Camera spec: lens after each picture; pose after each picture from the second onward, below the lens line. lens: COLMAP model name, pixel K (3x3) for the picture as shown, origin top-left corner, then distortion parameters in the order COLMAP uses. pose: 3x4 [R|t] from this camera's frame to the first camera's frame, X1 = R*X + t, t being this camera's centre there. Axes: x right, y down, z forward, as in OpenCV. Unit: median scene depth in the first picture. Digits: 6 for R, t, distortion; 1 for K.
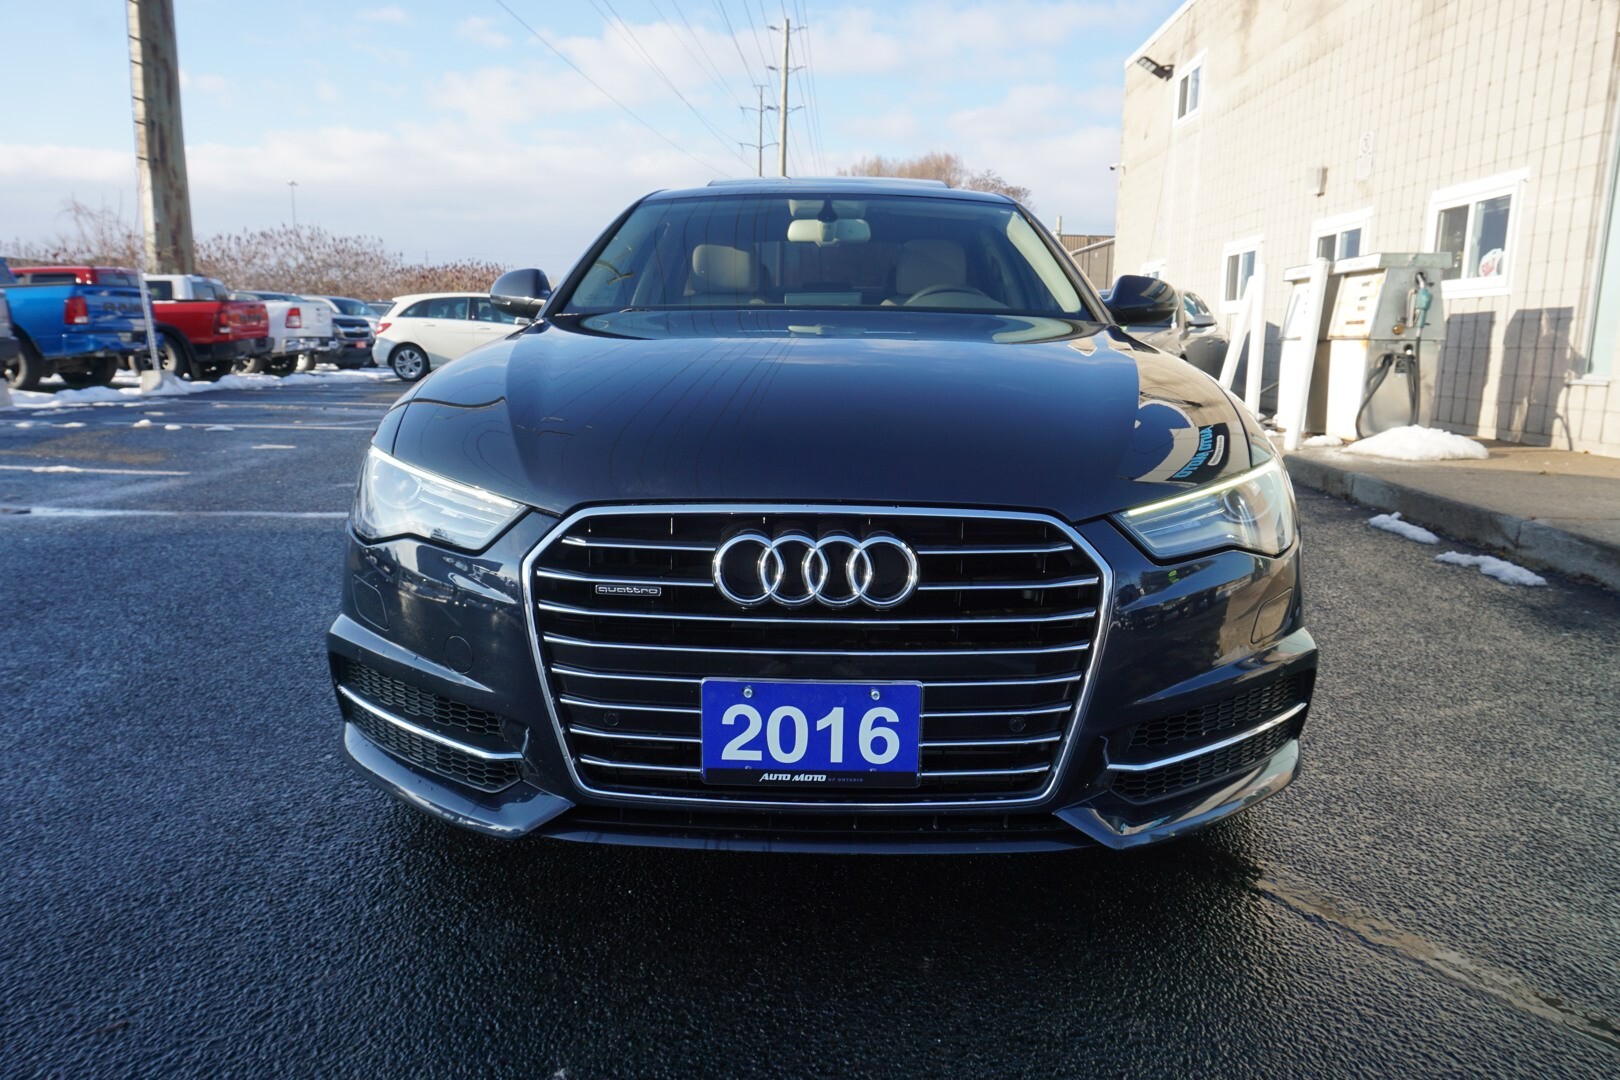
lens RADIAL K [[1048.4, 0, 809.1], [0, 1048.4, 533.0], [0, 0, 1]] dist [-0.025108, 0.018023]
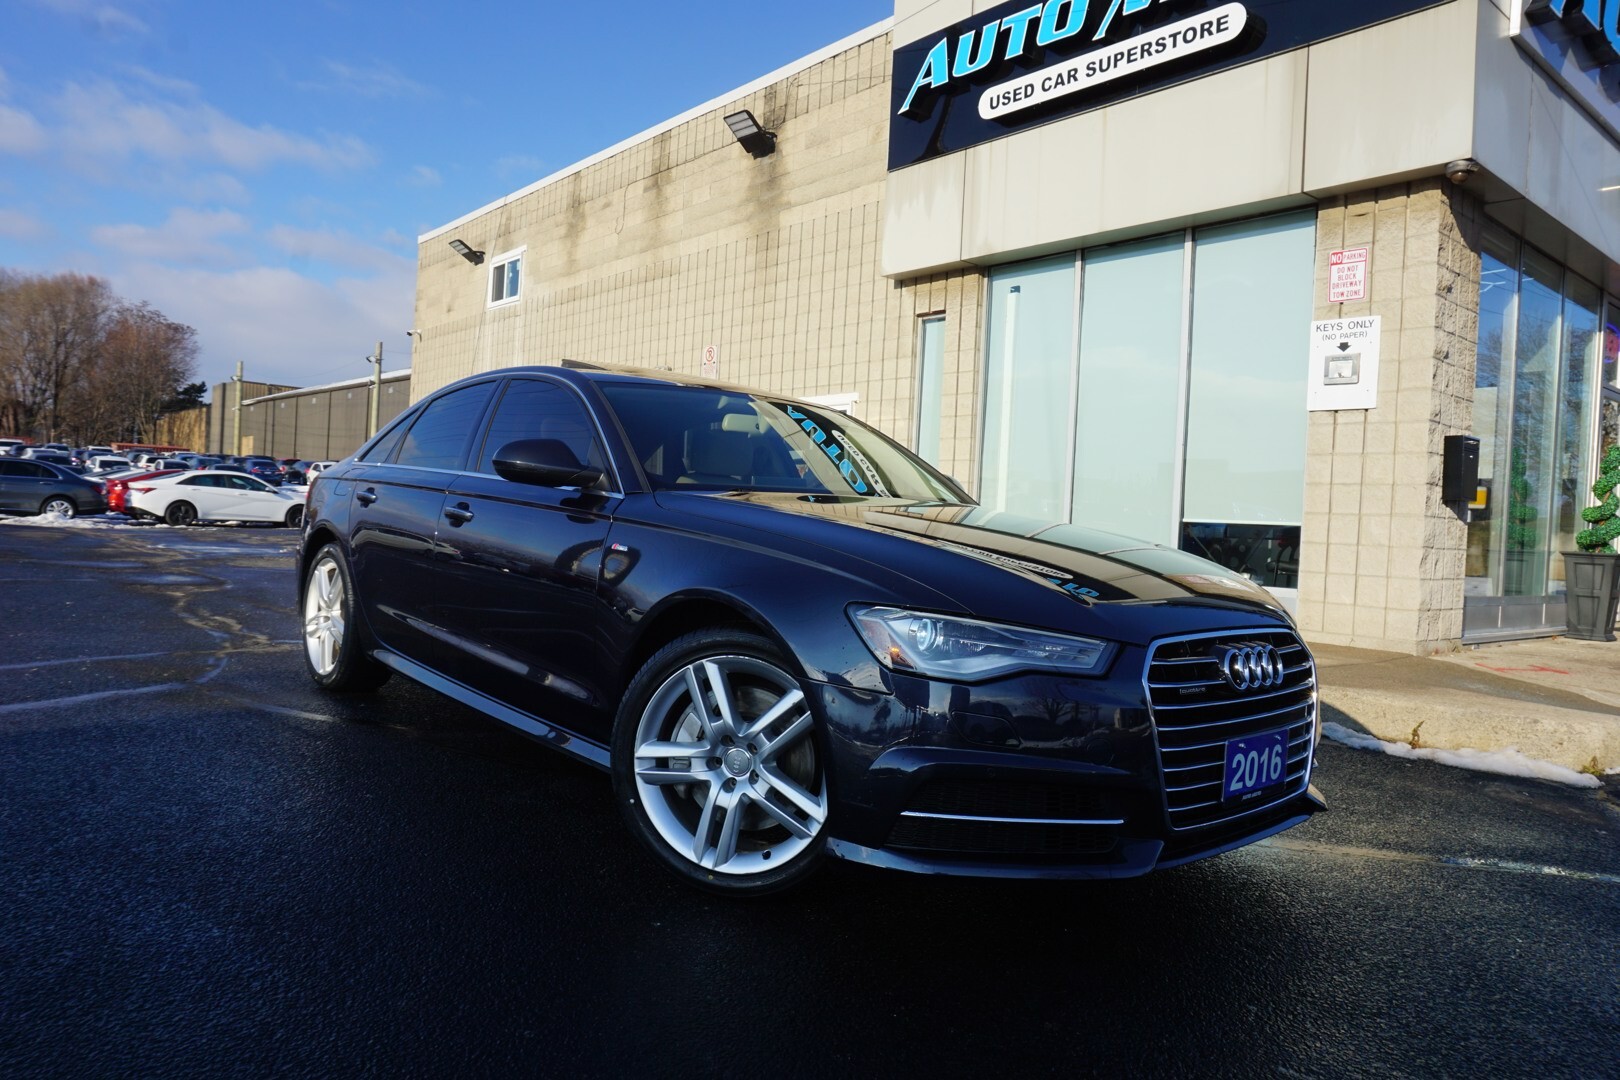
lens RADIAL K [[1048.4, 0, 797.4], [0, 1048.4, 551.7], [0, 0, 1]] dist [-0.025108, 0.018023]
pose [[0.746478, 0.000676, 0.665409, -0.228726], [0.085974, 0.991520, -0.097455, -0.006846], [-0.659832, 0.129956, 0.740090, 0.028397]]
